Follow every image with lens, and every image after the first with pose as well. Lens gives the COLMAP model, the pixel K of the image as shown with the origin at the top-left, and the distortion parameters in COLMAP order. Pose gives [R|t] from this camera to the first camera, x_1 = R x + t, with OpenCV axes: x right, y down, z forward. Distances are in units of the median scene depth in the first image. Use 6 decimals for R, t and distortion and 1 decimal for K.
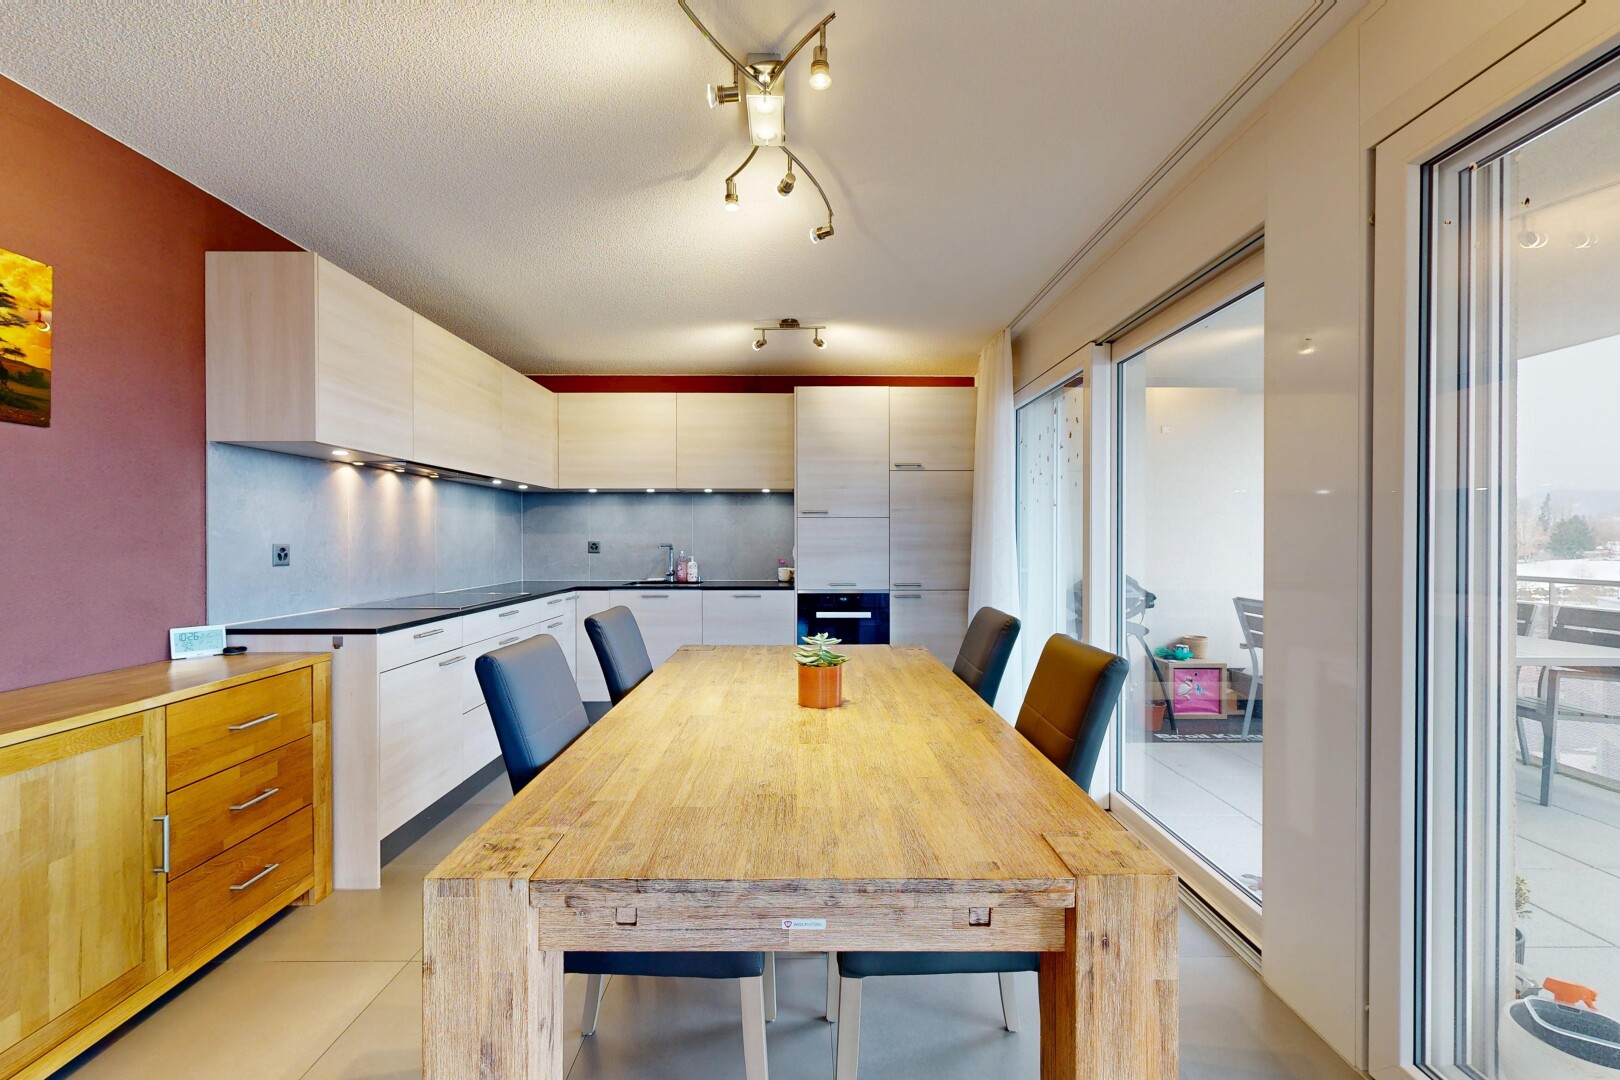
lens RADIAL K [[705.5, 0, 810.0], [0, 705.5, 540.0], [0, 0, 1]] dist [0.000950, 0.000207]
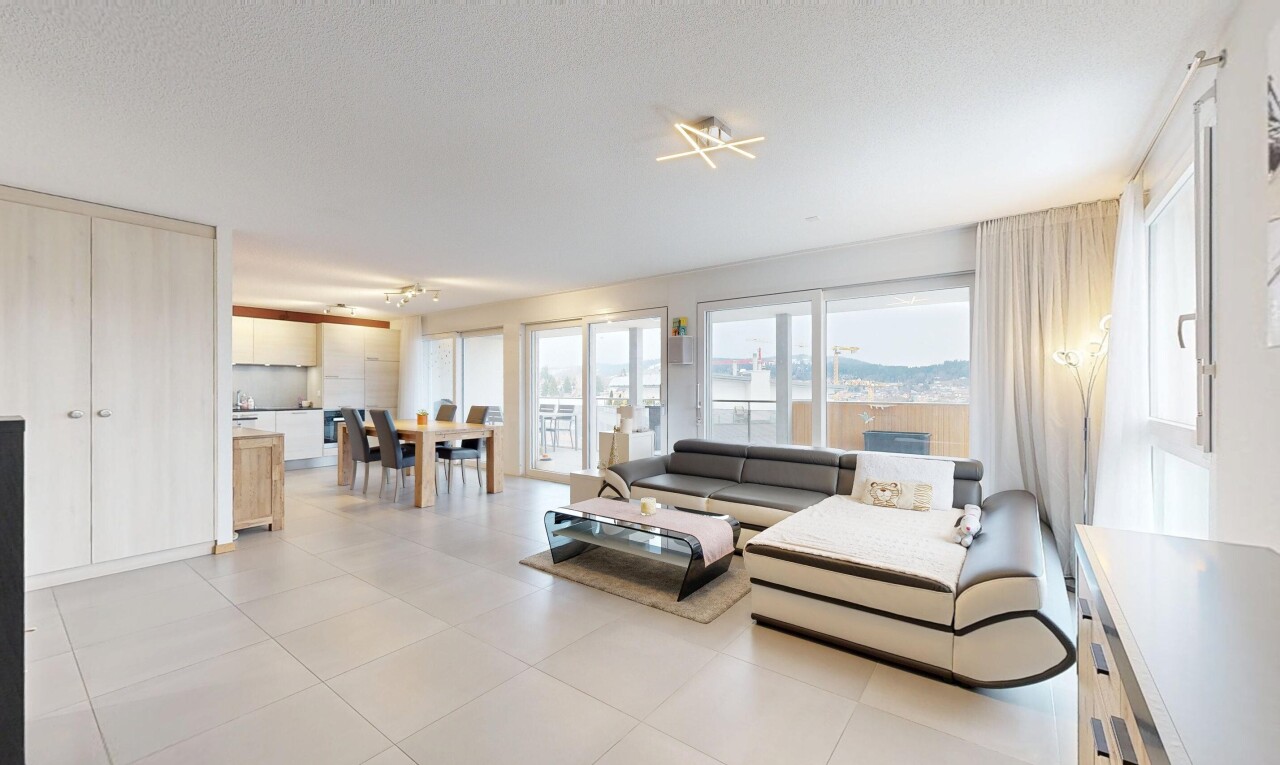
lens RADIAL K [[499.6, 0, 640.0], [0, 499.6, 382.5], [0, 0, 1]] dist [0.000379, 0.000050]
pose [[0.612042, 0.003747, 0.790816, -0.692260], [0.003425, 0.999967, -0.007388, -0.002717], [-0.790818, 0.007230, 0.612009, -0.856352]]
